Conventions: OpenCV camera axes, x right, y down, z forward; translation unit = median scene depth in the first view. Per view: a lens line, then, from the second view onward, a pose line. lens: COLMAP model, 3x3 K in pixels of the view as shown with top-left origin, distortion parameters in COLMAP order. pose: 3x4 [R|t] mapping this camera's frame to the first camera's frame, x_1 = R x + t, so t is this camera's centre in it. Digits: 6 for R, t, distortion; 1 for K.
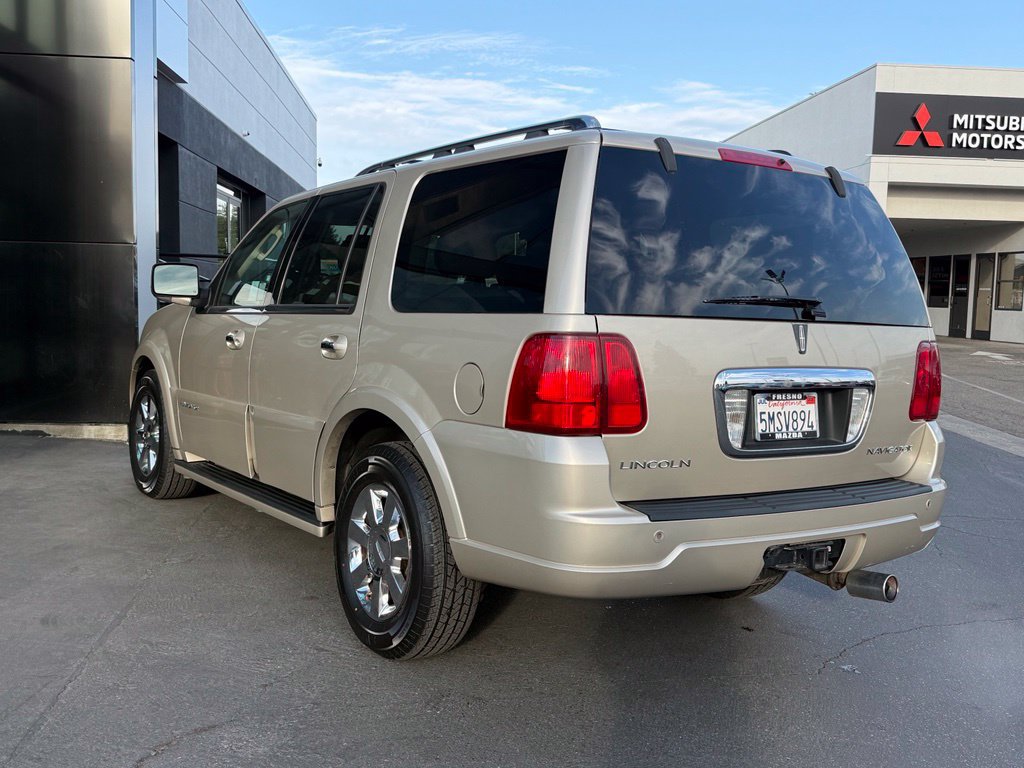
lens RADIAL K [[1051.8, 0, 522.5], [0, 1051.8, 399.8], [0, 0, 1]] dist [0.168741, -0.312202]
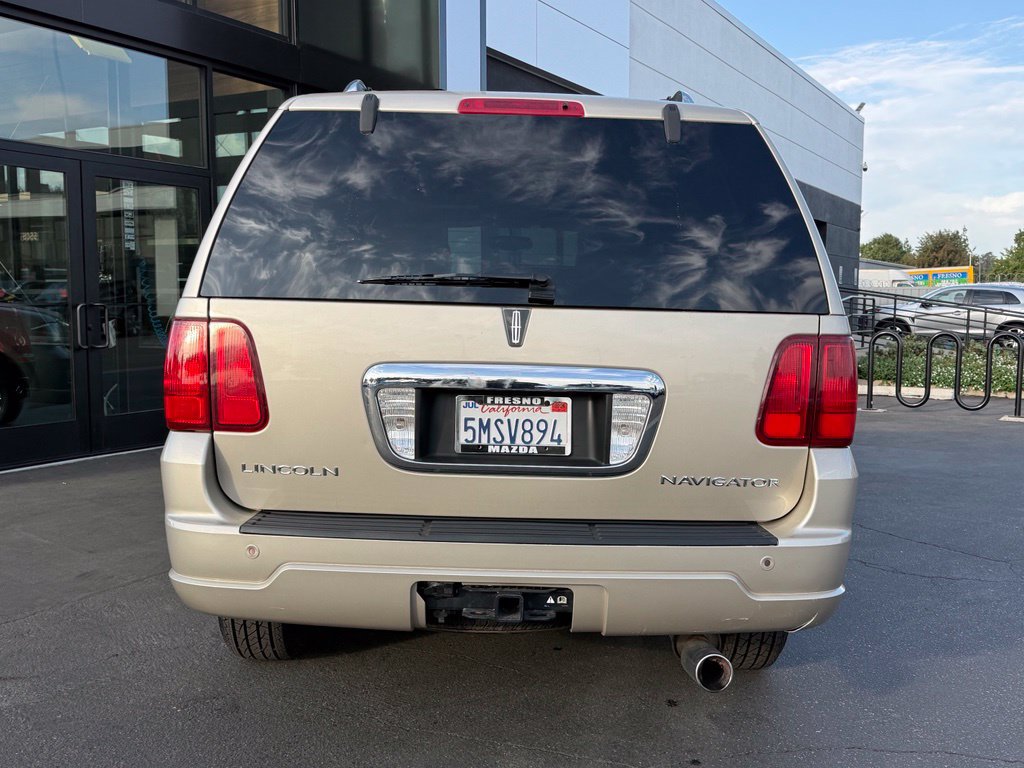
lens RADIAL K [[1051.8, 0, 522.5], [0, 1051.8, 399.8], [0, 0, 1]] dist [0.168741, -0.312202]
pose [[0.816158, 0.031497, -0.576970, 0.714038], [-0.041402, 0.999134, -0.004022, -0.000828], [0.576344, 0.027170, 0.816756, 0.360061]]
